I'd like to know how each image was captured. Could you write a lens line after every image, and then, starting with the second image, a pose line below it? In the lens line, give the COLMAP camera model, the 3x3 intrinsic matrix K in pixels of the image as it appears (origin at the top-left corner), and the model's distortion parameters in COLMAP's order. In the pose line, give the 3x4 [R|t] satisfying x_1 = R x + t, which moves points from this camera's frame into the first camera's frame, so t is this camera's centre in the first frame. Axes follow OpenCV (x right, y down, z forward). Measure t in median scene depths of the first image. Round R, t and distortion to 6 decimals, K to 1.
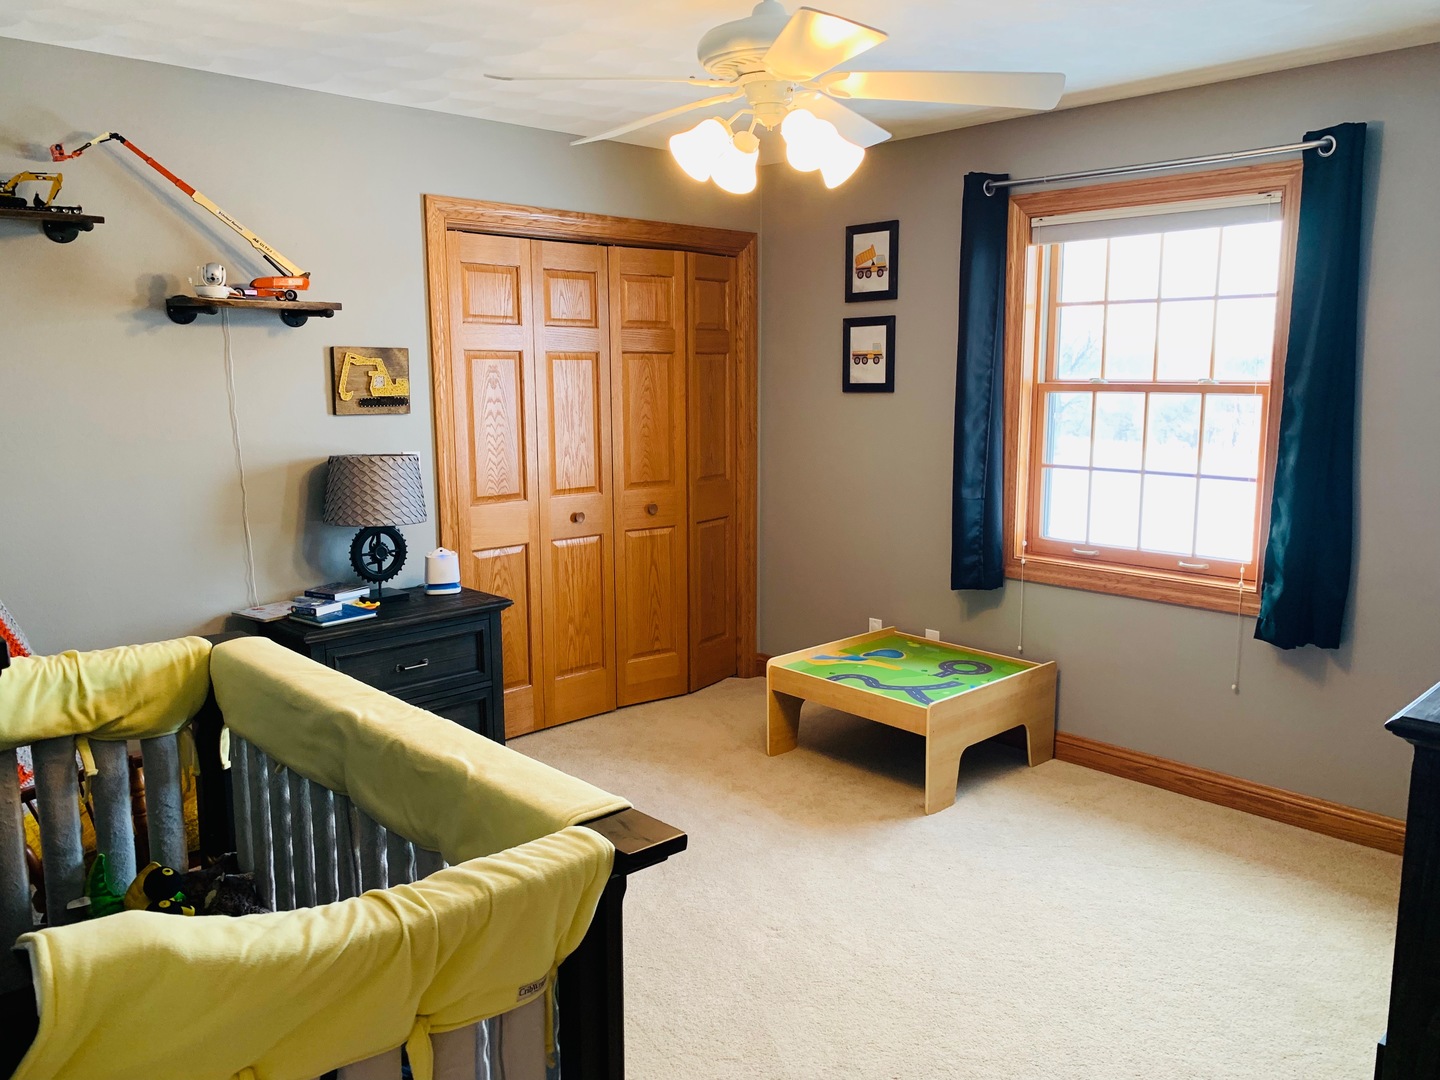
lens RADIAL K [[1095.5, 0, 710.8], [0, 1095.5, 541.4], [0, 0, 1]] dist [0.053055, -0.072255]
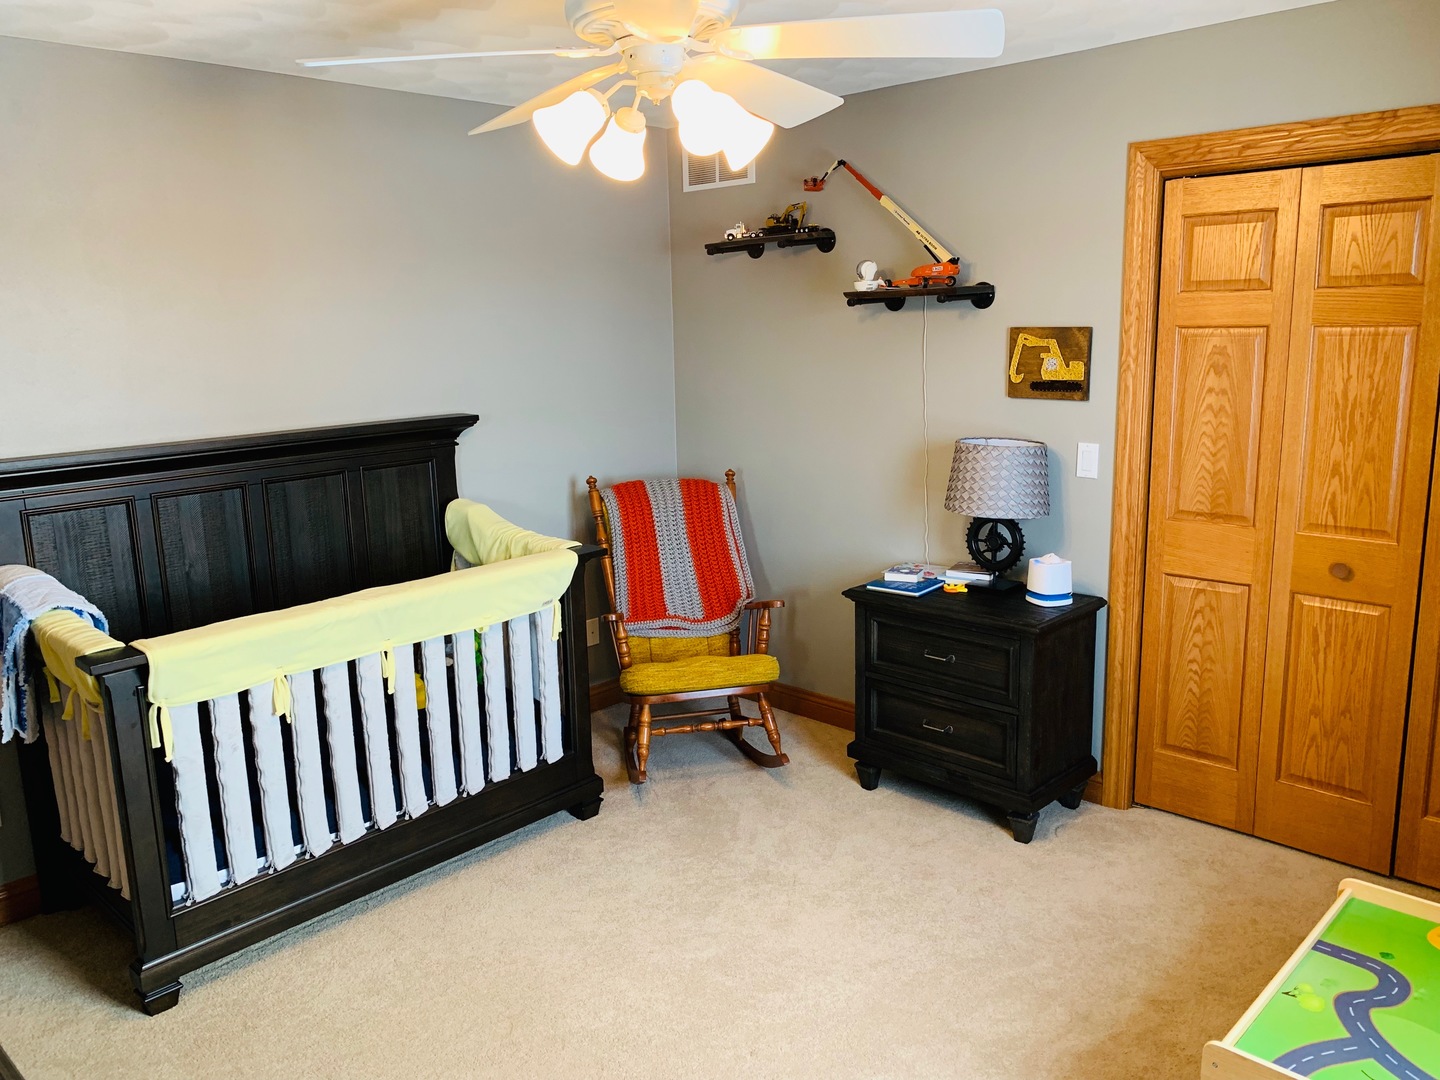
lens RADIAL K [[1095.5, 0, 732.1], [0, 1095.5, 542.1], [0, 0, 1]] dist [0.053055, -0.072255]
pose [[0.054149, 0.201920, -0.977904, 0.600603], [-0.135628, 0.971752, 0.193140, -0.137478], [0.989279, 0.122173, 0.080005, 0.654787]]
